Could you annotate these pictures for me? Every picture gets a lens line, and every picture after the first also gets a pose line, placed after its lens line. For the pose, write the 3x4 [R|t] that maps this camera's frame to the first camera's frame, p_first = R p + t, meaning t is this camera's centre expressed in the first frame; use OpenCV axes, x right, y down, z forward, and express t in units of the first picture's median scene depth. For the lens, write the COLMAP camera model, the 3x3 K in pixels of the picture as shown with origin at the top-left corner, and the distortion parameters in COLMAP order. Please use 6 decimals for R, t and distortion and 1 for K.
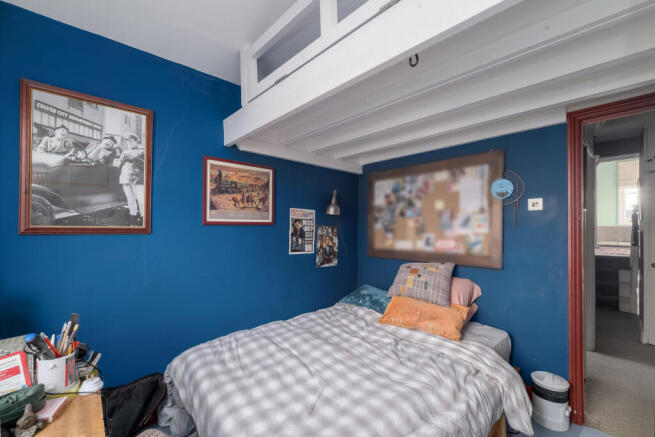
lens RADIAL K [[287.5, 0, 329.4], [0, 287.5, 223.6], [0, 0, 1]] dist [-0.001167, -0.000154]
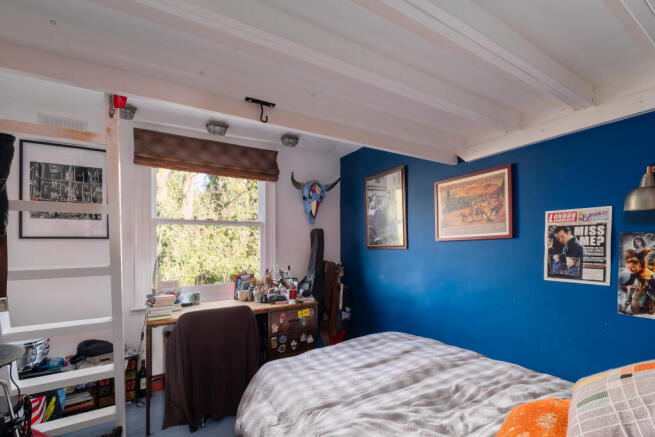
lens RADIAL K [[287.5, 0, 342.8], [0, 287.5, 247.5], [0, 0, 1]] dist [-0.001167, -0.000154]
pose [[-0.172614, -0.006668, -0.984967, 0.630905], [0.026935, 0.999571, -0.011488, 0.025736], [0.984621, -0.028513, -0.172360, 0.667708]]
